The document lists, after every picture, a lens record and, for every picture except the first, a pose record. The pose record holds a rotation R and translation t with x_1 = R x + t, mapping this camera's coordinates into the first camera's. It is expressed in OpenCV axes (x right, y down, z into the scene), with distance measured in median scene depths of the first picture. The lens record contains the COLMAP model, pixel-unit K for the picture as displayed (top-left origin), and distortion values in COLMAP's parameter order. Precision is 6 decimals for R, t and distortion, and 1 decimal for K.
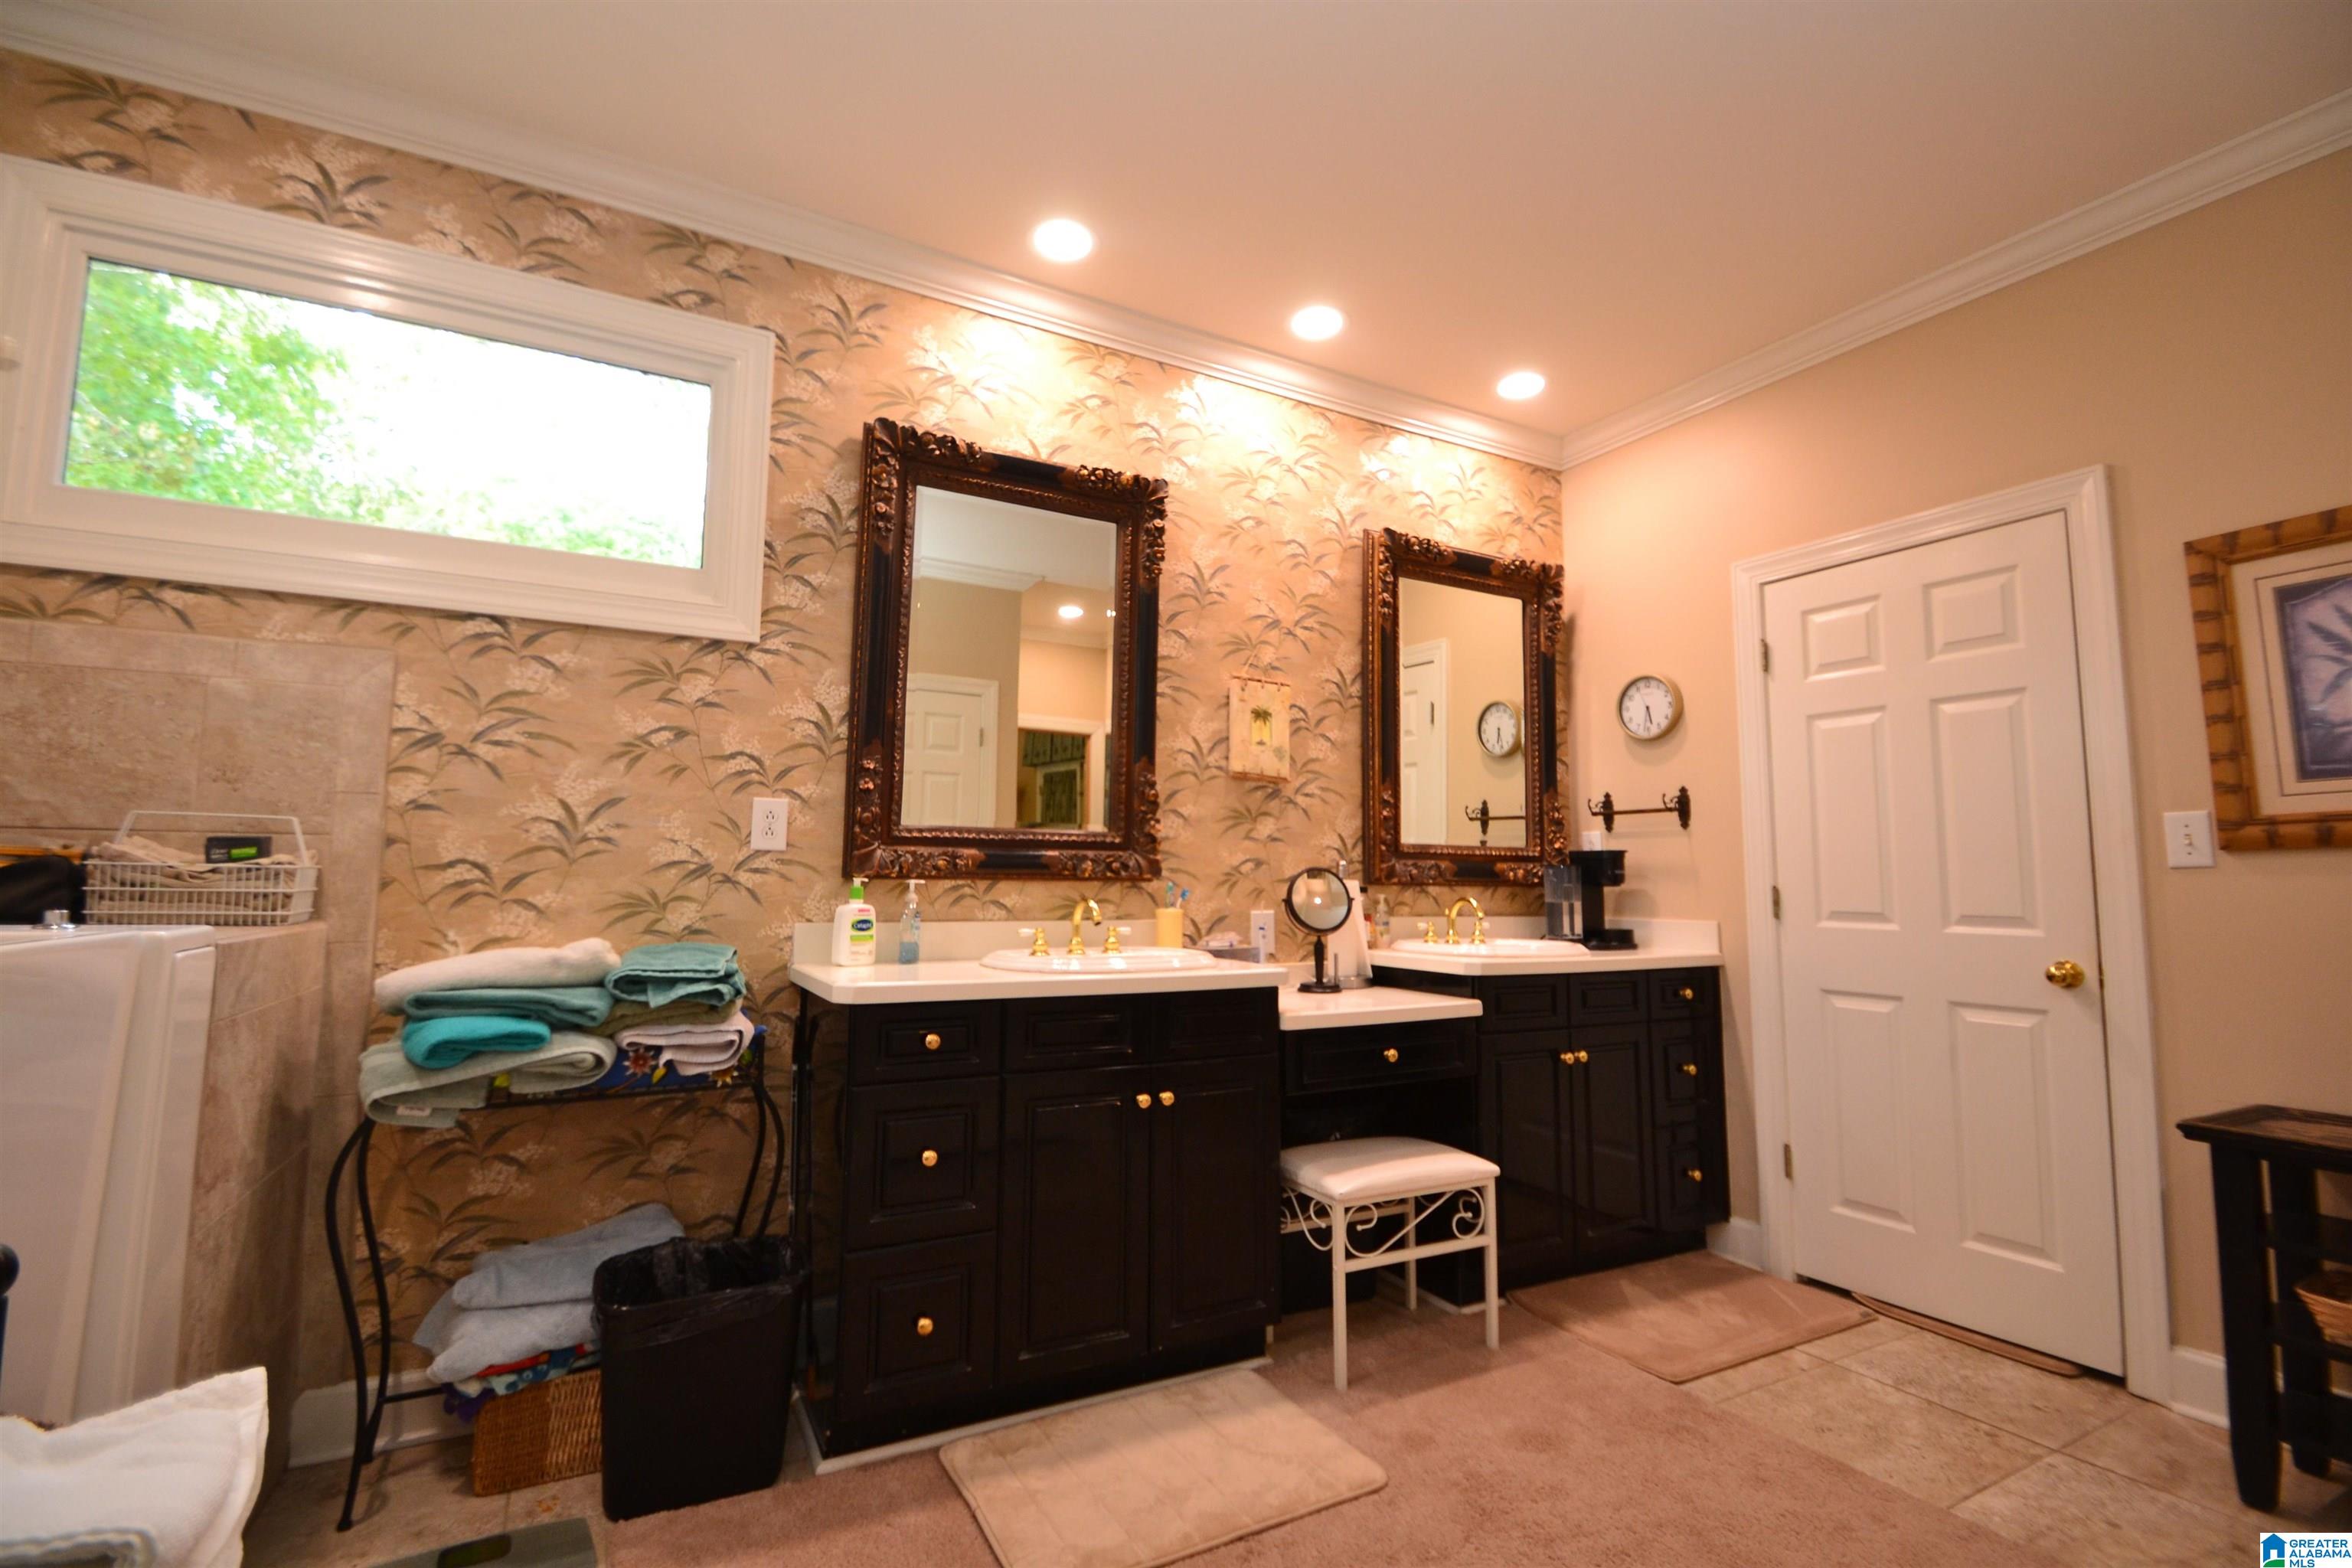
lens RADIAL K [[1041.2, 0, 1167.3], [0, 1041.2, 780.1], [0, 0, 1]] dist [0.023355, -0.022189]
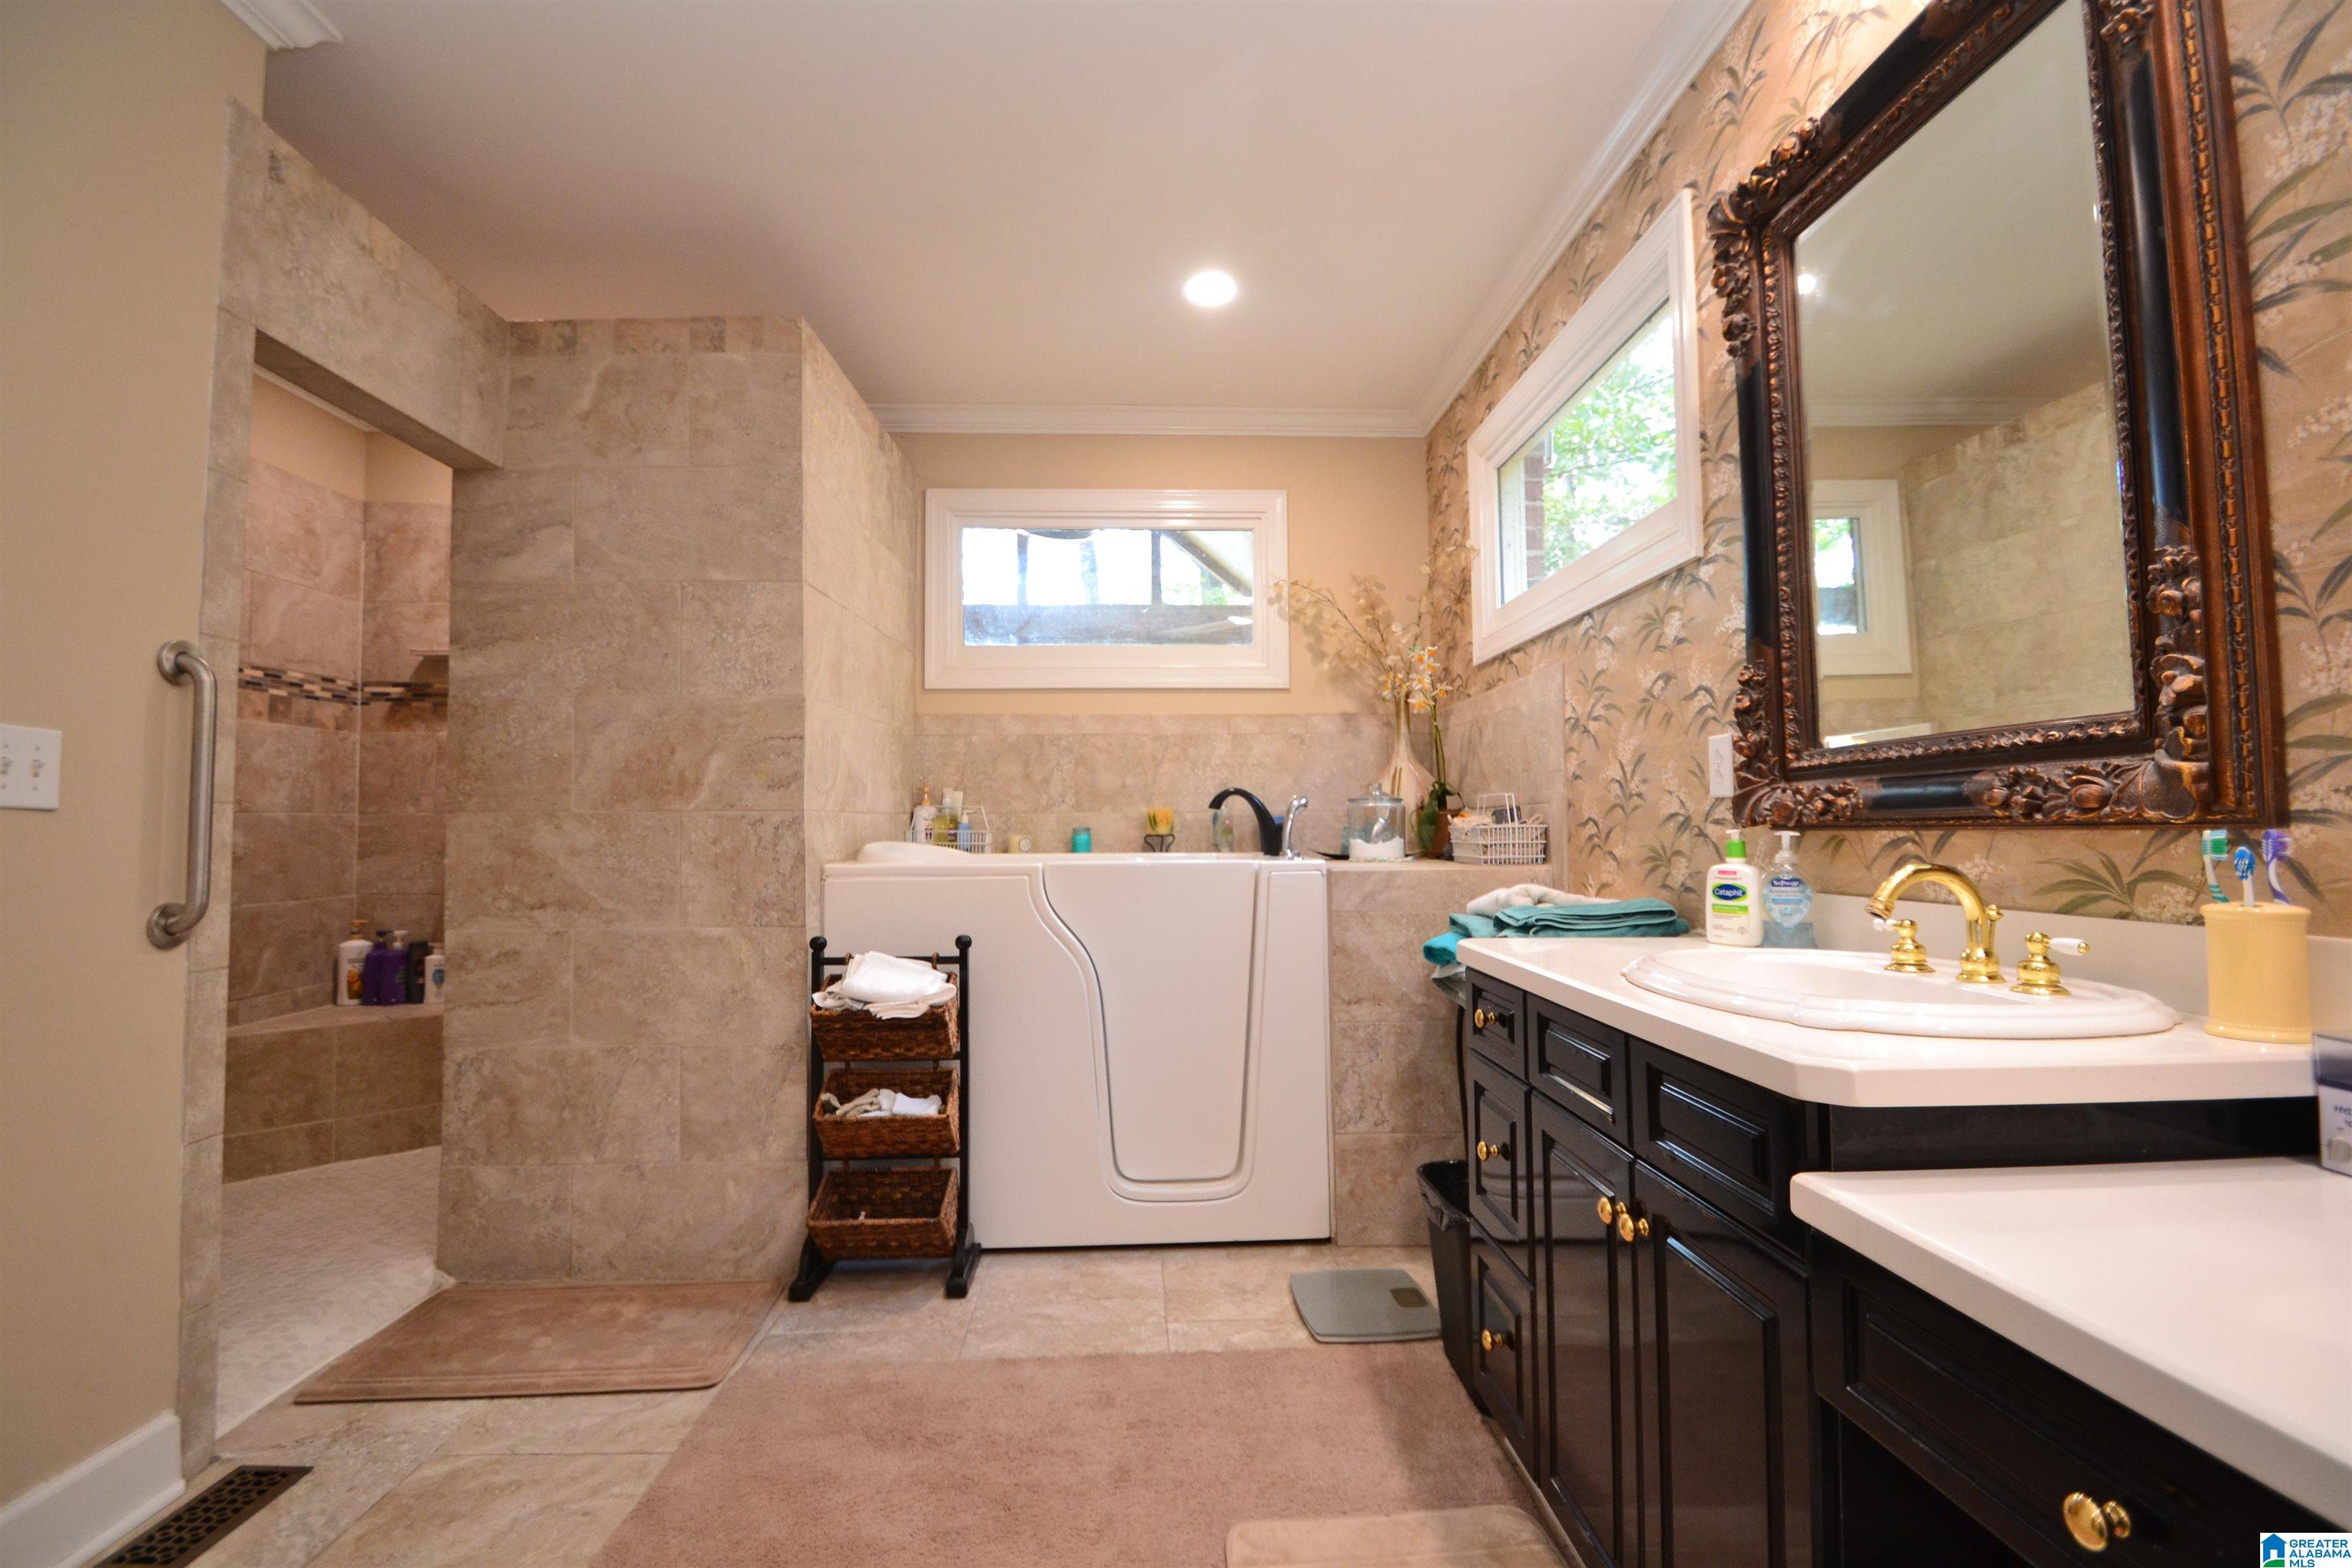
lens RADIAL K [[1041.2, 0, 1167.3], [0, 1041.2, 780.1], [0, 0, 1]] dist [0.023355, -0.022189]
pose [[-0.433429, -0.051113, -0.899737, 0.558840], [0.093904, 0.990394, -0.101499, 0.096284], [0.896282, -0.128482, -0.424466, 0.953038]]
